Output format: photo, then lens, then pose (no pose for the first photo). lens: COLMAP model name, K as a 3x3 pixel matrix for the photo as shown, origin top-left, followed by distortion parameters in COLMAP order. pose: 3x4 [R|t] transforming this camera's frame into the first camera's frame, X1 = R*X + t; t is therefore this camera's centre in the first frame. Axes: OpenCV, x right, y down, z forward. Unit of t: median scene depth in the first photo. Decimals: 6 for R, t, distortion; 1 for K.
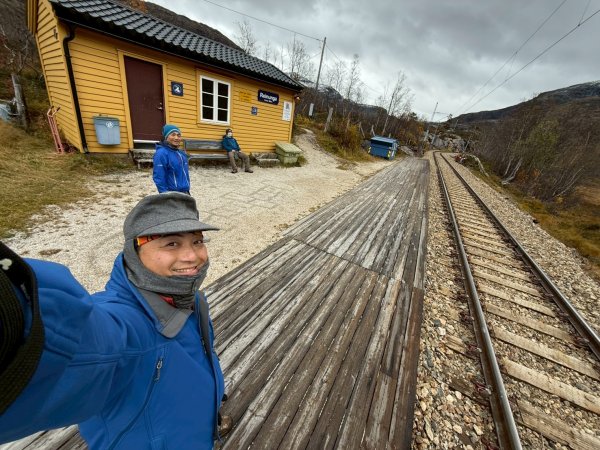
lens RADIAL K [[243.0, 0, 301.5], [0, 243.0, 223.5], [0, 0, 1]] dist [0.000545, -0.000063]
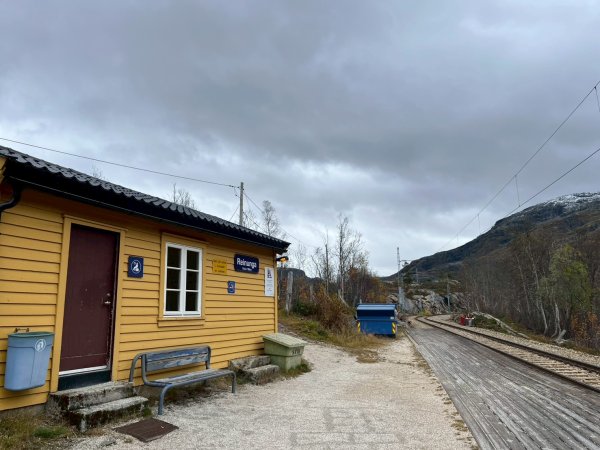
lens RADIAL K [[452.0, 0, 299.1], [0, 452.0, 226.1], [0, 0, 1]] dist [0.053836, -0.072772]
pose [[0.947210, -0.110208, 0.301078, -0.398038], [0.253151, 0.833338, -0.491388, -0.019285], [-0.196745, 0.541666, 0.817245, 0.016652]]
